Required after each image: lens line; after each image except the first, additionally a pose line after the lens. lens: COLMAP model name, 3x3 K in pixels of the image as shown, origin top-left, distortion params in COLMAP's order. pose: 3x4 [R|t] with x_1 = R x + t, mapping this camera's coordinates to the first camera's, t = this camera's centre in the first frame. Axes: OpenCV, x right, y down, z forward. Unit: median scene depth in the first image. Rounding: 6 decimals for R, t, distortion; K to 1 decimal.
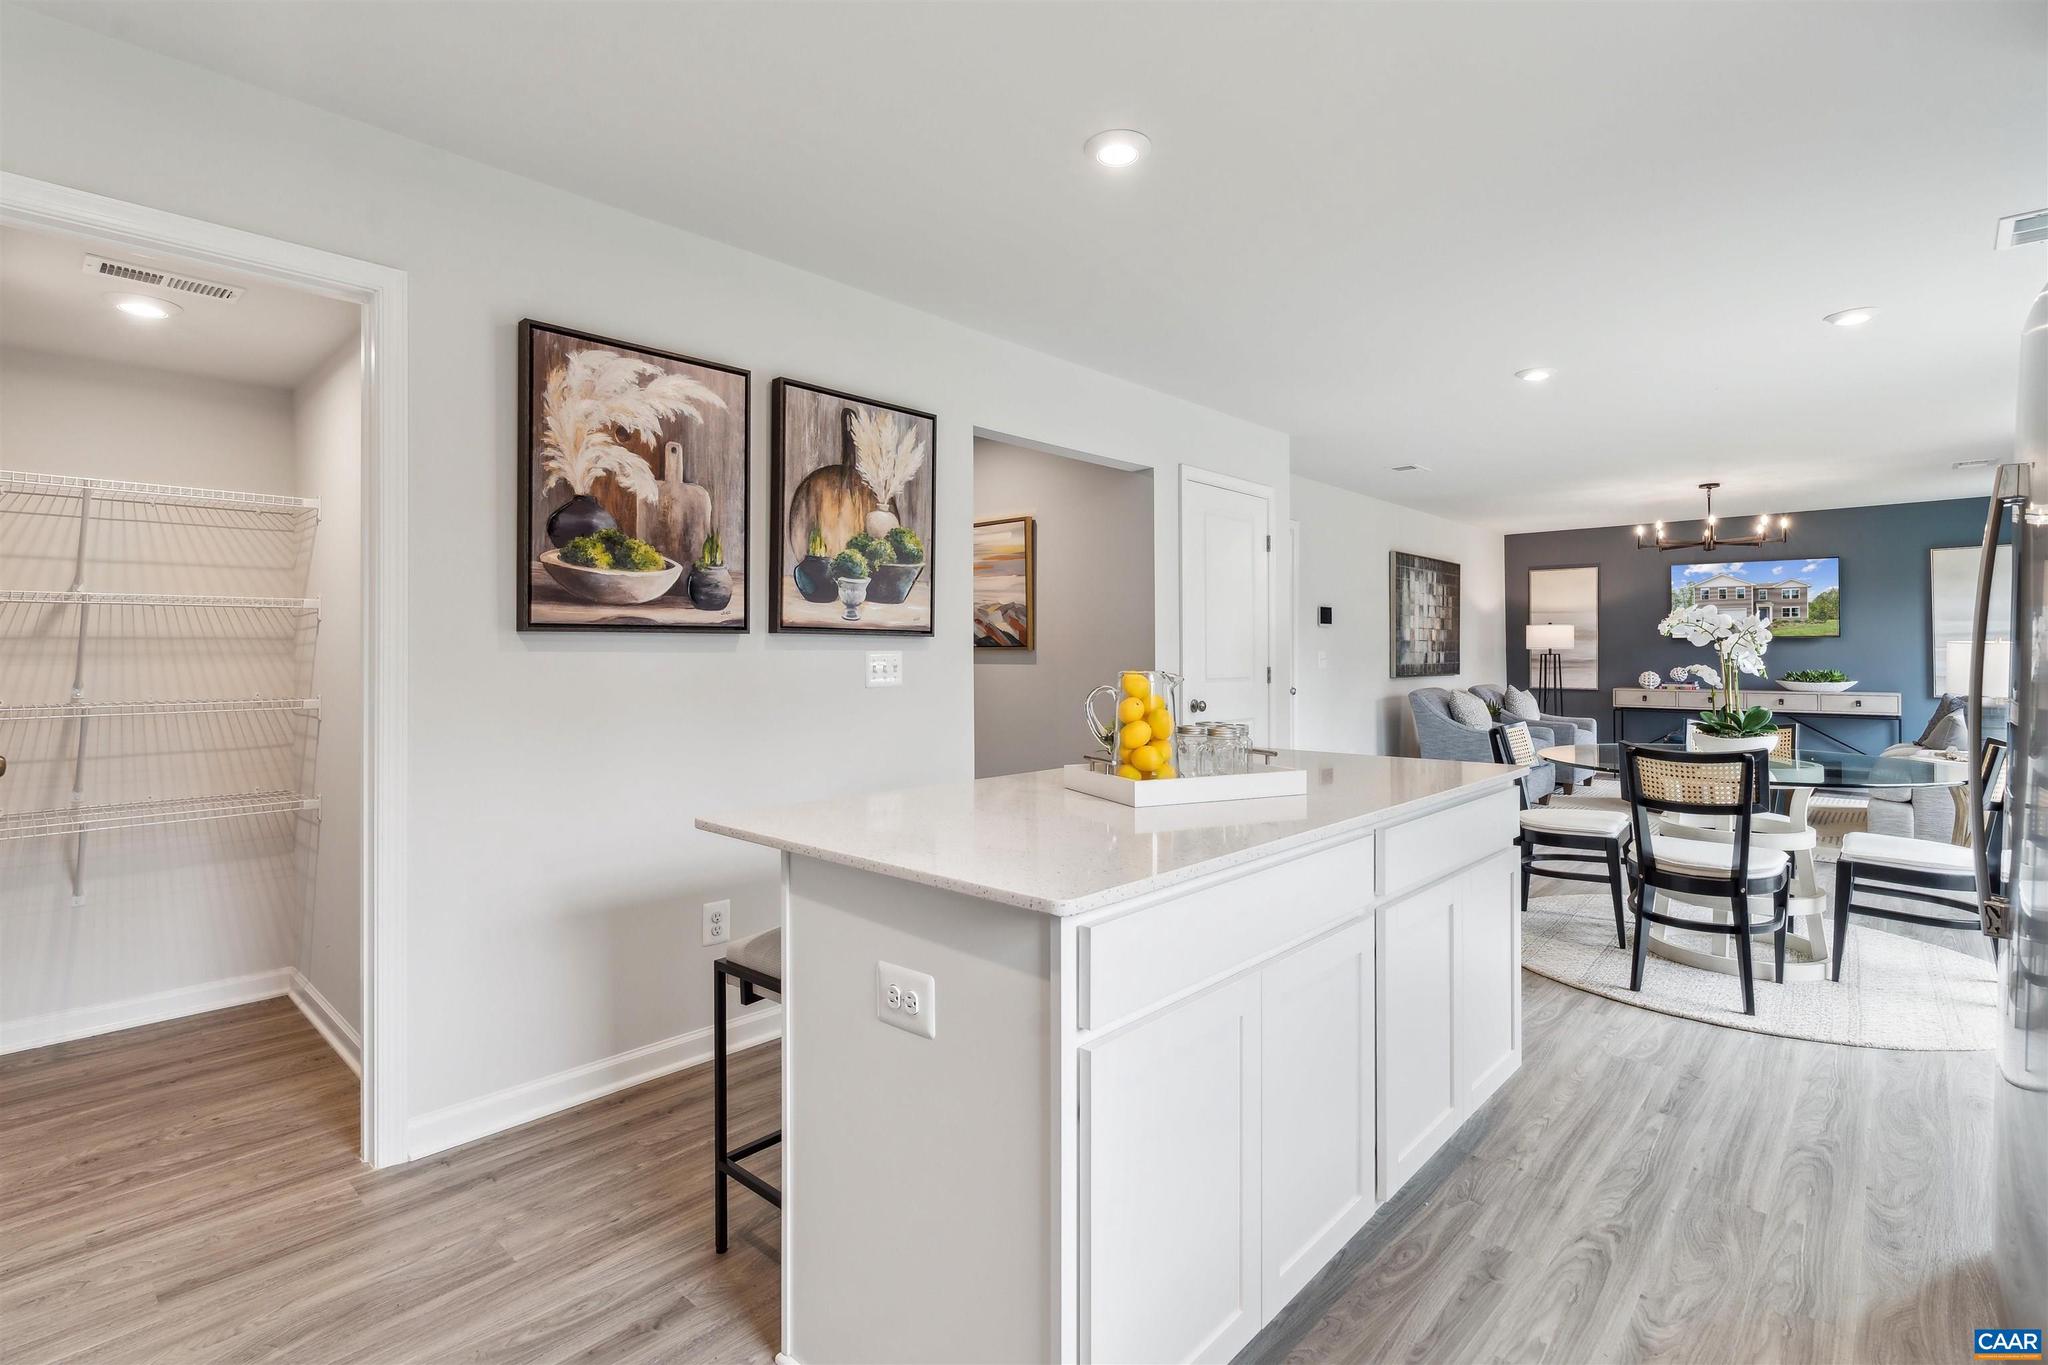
lens RADIAL K [[954.2, 0, 1024.0], [0, 954.2, 649.8], [0, 0, 1]] dist [-0.005132, -0.000049]
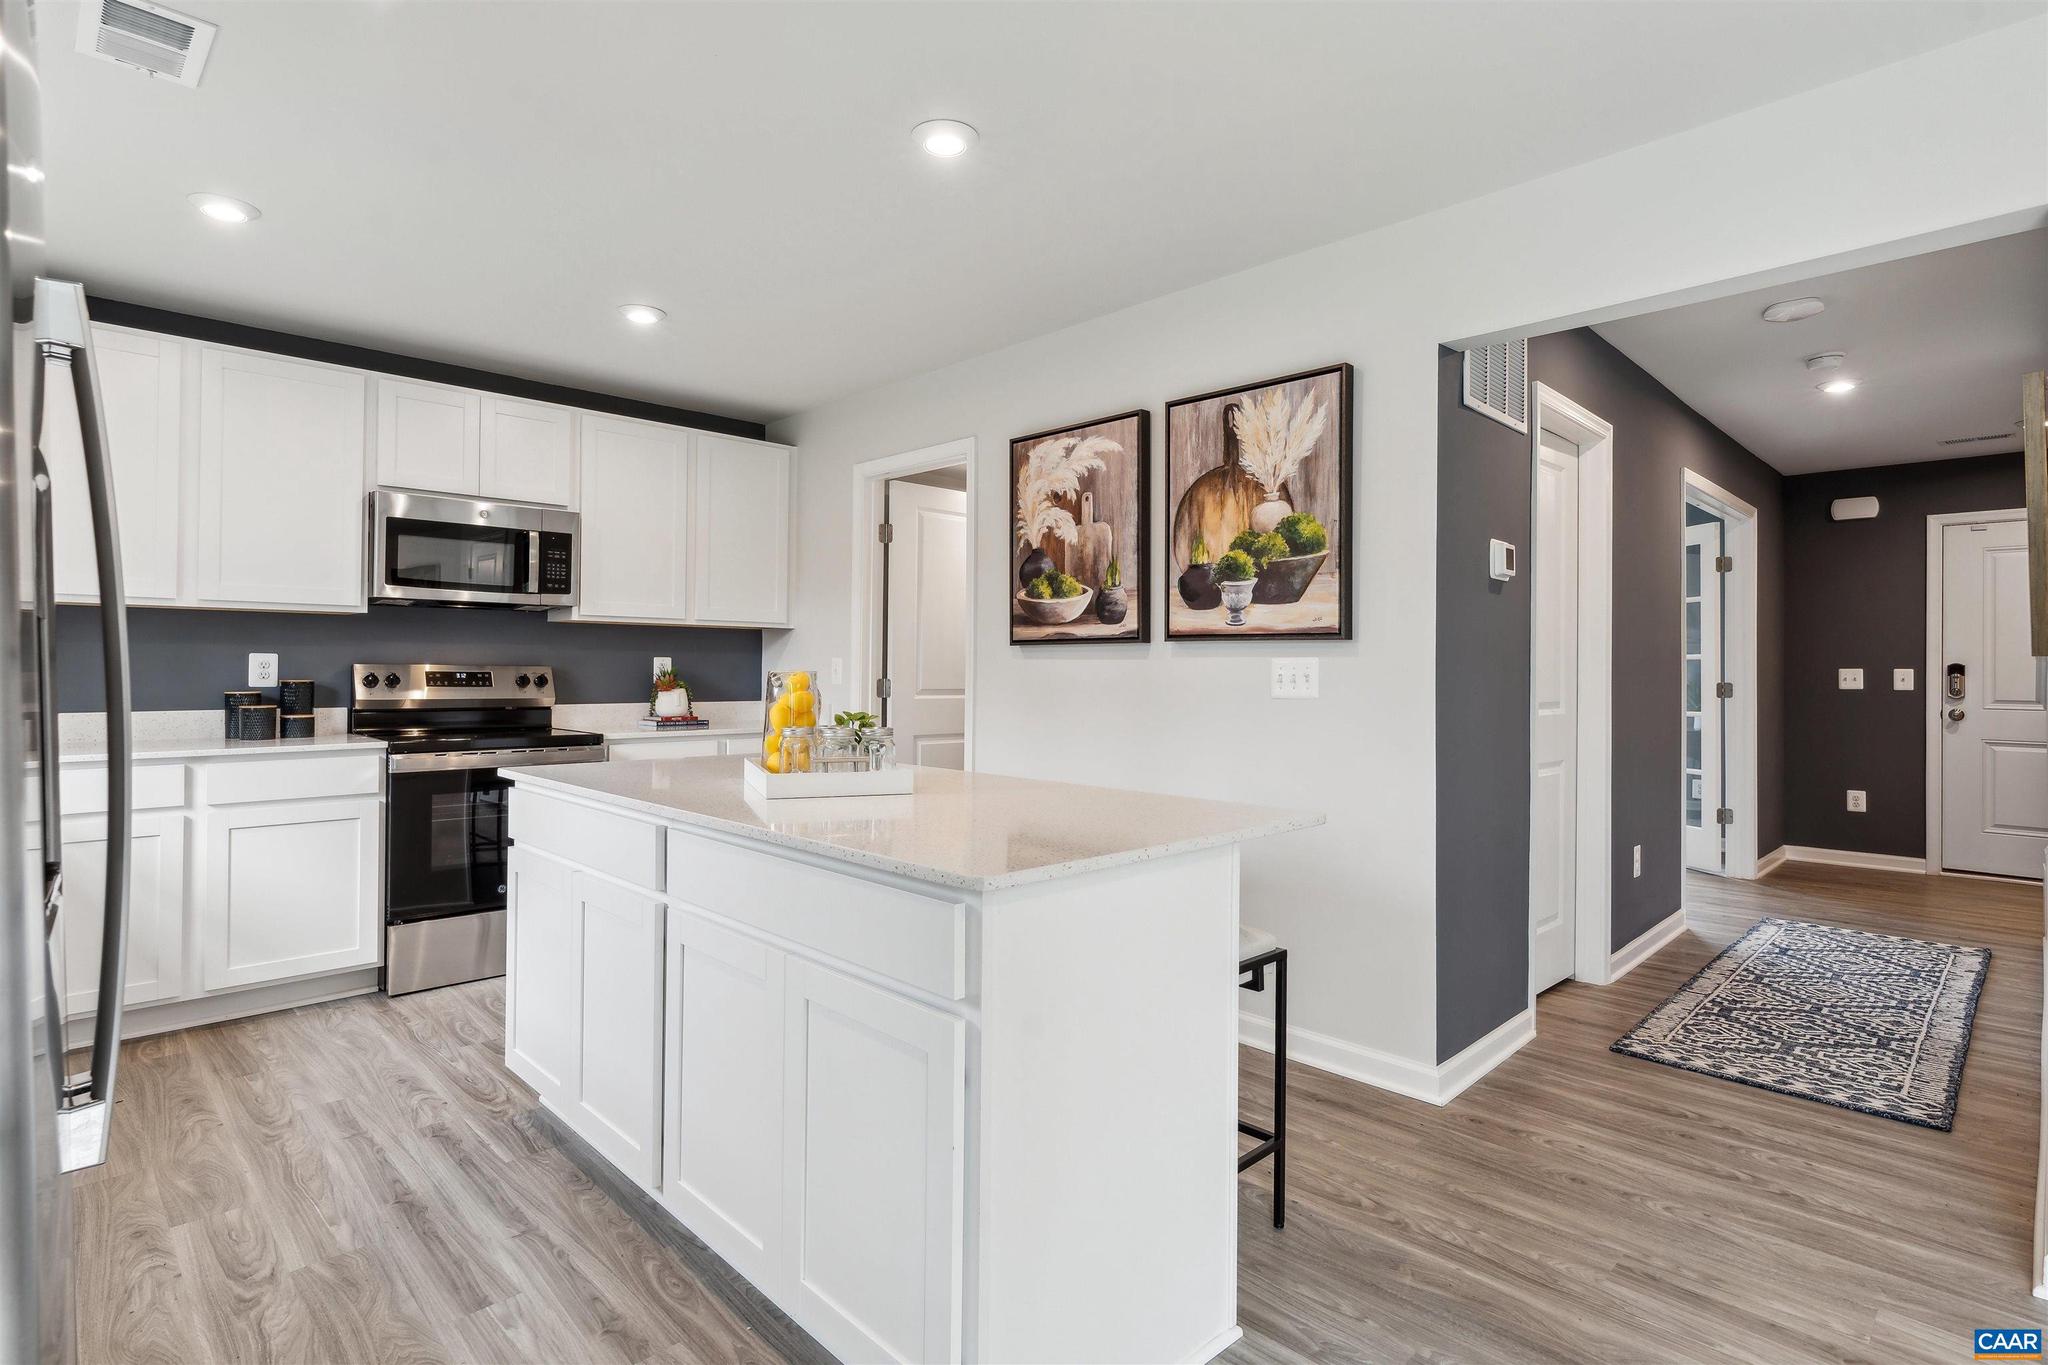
lens RADIAL K [[1003.7, 0, 1025.5], [0, 1003.7, 674.6], [0, 0, 1]] dist [-0.013850, -0.000371]
pose [[-0.031731, 0.010023, -0.999446, 0.840638], [-0.000699, 0.999949, 0.010050, 0.008279], [0.999496, 0.001018, -0.031722, 0.839576]]
